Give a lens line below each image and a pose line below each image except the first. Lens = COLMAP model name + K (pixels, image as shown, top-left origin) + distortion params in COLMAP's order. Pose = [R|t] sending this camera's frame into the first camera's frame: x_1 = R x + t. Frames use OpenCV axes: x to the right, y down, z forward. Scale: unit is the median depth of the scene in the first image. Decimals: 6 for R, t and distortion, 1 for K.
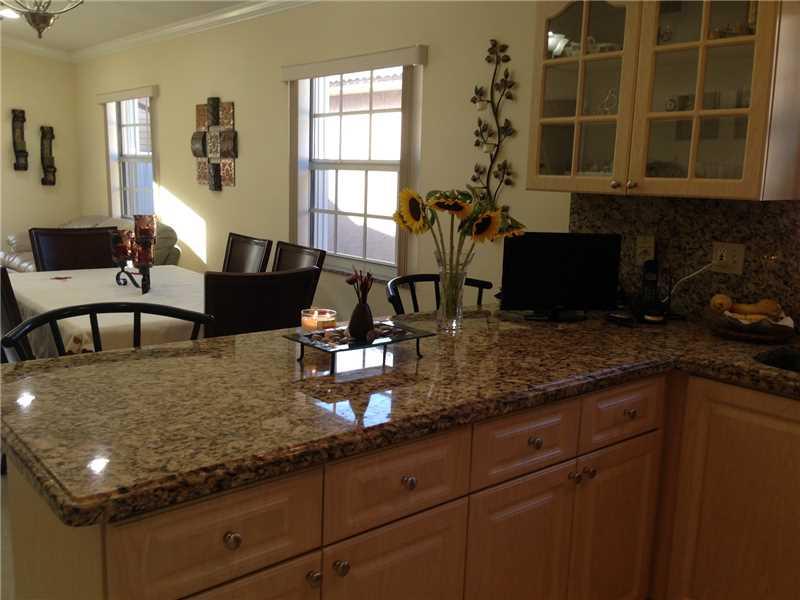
lens RADIAL K [[748.3, 0, 401.2], [0, 748.3, 303.1], [0, 0, 1]] dist [0.131458, -0.232825]
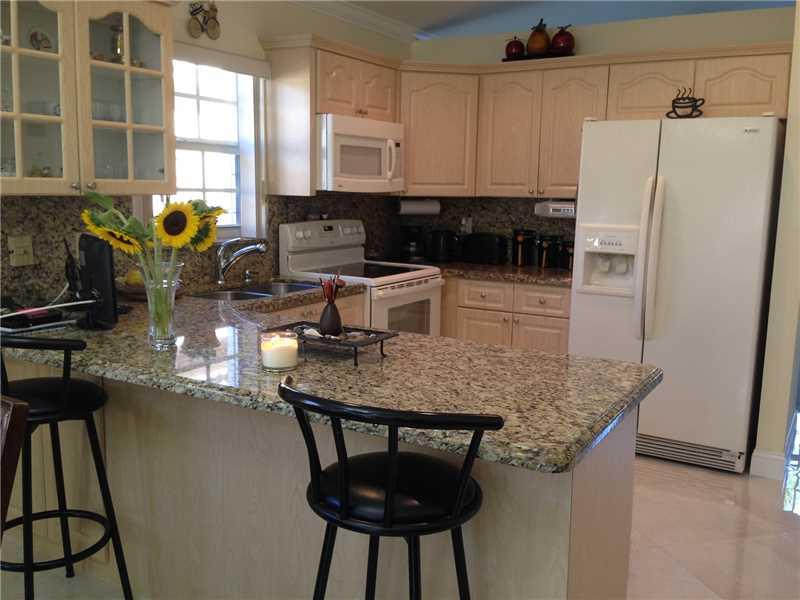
lens RADIAL K [[751.7, 0, 400.0], [0, 751.7, 300.0], [0, 0, 1]] dist [0.042860, -0.006002]
pose [[-0.331591, -0.180154, 0.926063, -0.628291], [0.132208, 0.963039, 0.234686, -0.142263], [-0.934114, 0.200253, -0.295517, 0.688754]]
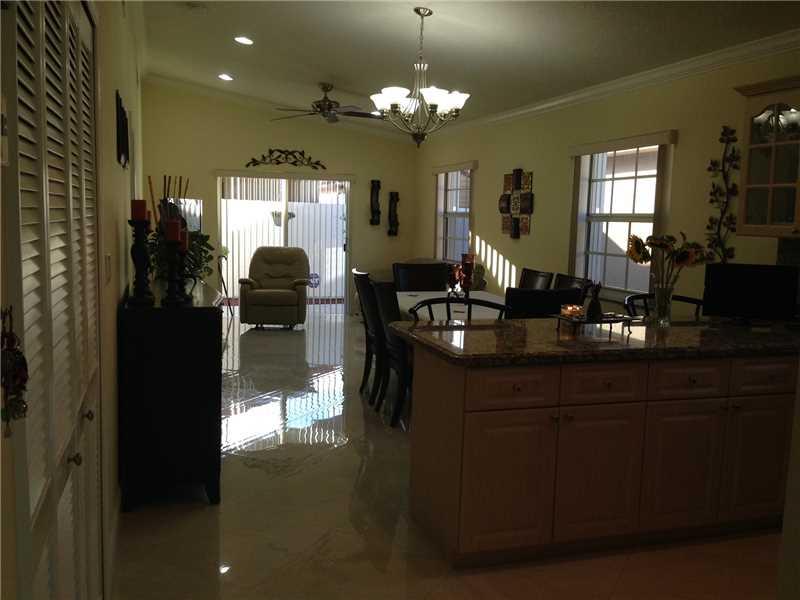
lens RADIAL K [[748.3, 0, 401.2], [0, 748.3, 303.1], [0, 0, 1]] dist [0.131458, -0.232825]
pose [[0.926215, 0.032547, -0.375587, 0.105439], [-0.056830, 0.996936, -0.053753, 0.072096], [0.372687, 0.071132, 0.925227, -0.441391]]
